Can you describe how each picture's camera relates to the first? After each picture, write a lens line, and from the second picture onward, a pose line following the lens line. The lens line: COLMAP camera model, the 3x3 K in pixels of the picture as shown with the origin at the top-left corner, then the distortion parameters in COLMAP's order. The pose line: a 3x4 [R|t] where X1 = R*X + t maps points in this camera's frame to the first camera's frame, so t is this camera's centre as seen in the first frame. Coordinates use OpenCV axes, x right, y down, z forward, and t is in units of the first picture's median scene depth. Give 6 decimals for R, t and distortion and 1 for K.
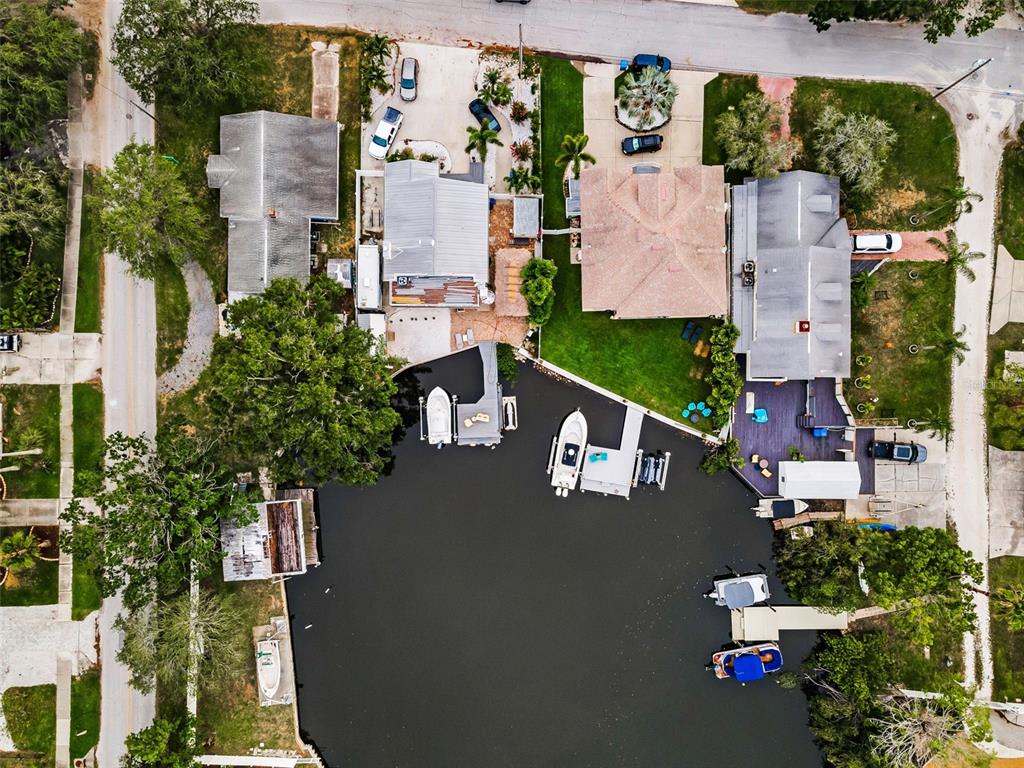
lens RADIAL K [[739.5, 0, 512.7], [0, 739.5, 389.3], [0, 0, 1]] dist [0.035149, 0.009407]
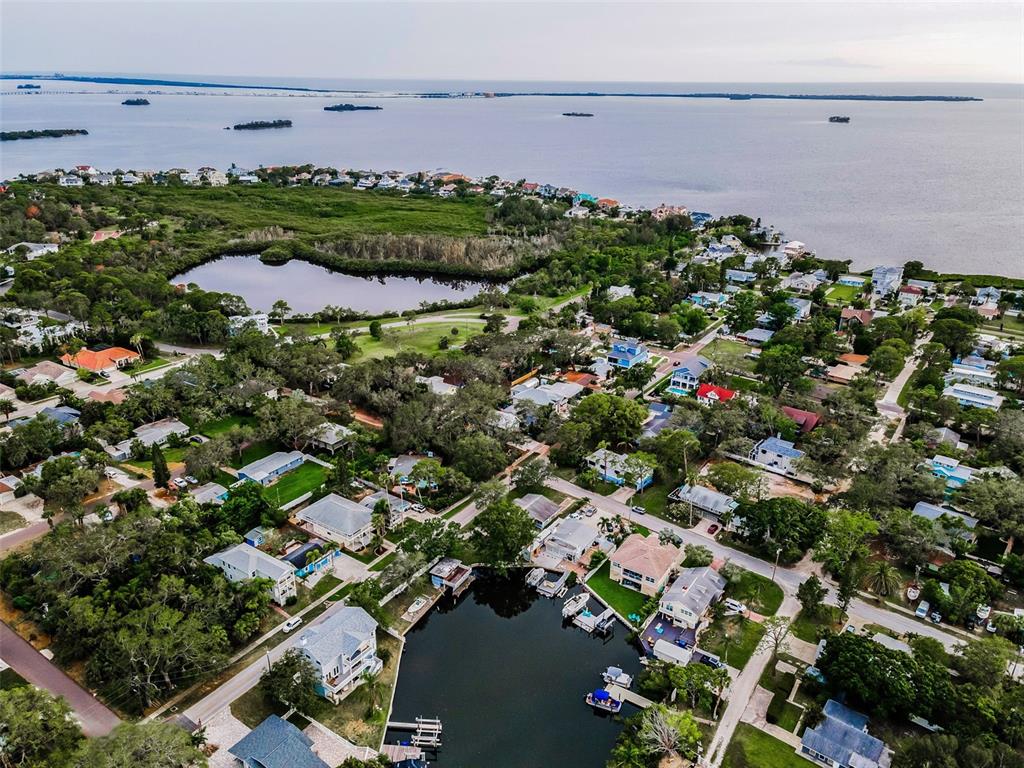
lens RADIAL K [[739.5, 0, 512.7], [0, 739.5, 389.3], [0, 0, 1]] dist [0.035149, 0.009407]
pose [[0.830241, 0.234234, -0.505801, 0.909586], [-0.557360, 0.337343, -0.758650, 1.693648], [-0.007073, 0.911775, 0.410628, -0.550878]]
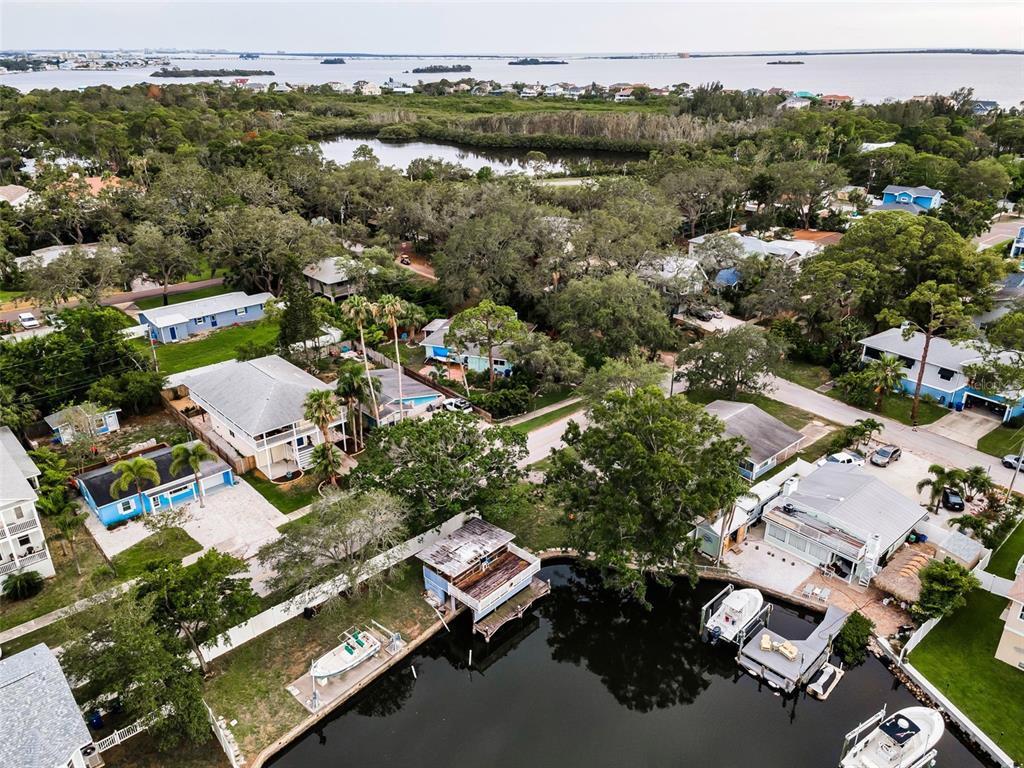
lens RADIAL K [[739.5, 0, 512.7], [0, 739.5, 389.3], [0, 0, 1]] dist [0.035149, 0.009407]
pose [[0.676511, 0.309413, -0.668279, 0.186944], [-0.736262, 0.303682, -0.604727, 0.600977], [0.015834, 0.901133, 0.433253, 0.441185]]
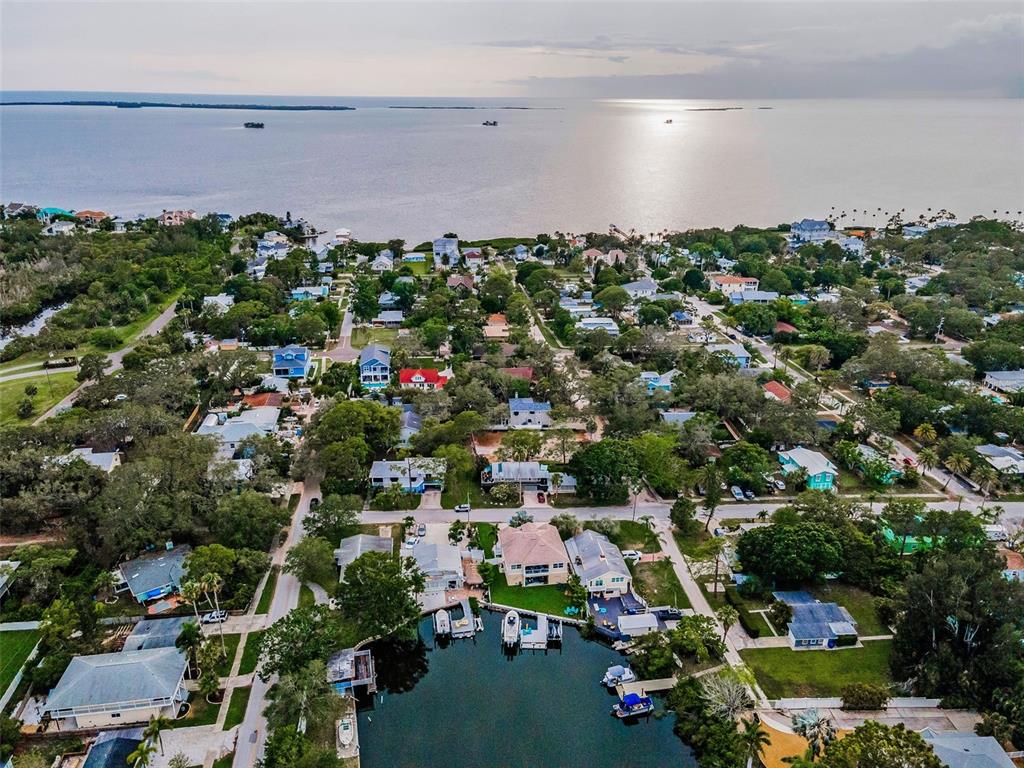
lens RADIAL K [[739.5, 0, 512.7], [0, 739.5, 389.3], [0, 0, 1]] dist [0.035149, 0.009407]
pose [[0.990032, -0.033409, 0.136824, -0.161333], [0.139010, 0.388009, -0.911112, 1.585897], [-0.022650, 0.921050, 0.388786, -0.324897]]
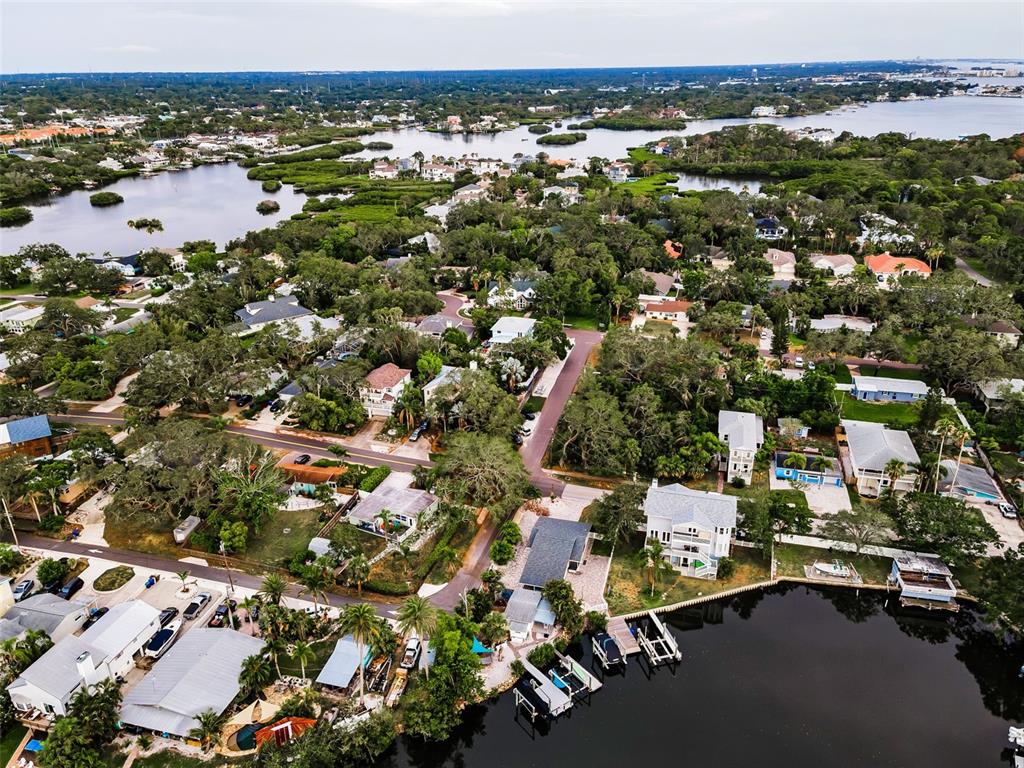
lens RADIAL K [[739.5, 0, 512.7], [0, 739.5, 389.3], [0, 0, 1]] dist [0.035149, 0.009407]
pose [[-0.275804, 0.392271, -0.877528, 1.146366], [-0.960108, -0.068648, 0.271072, 0.619638], [0.046093, 0.917285, 0.395556, -0.056943]]
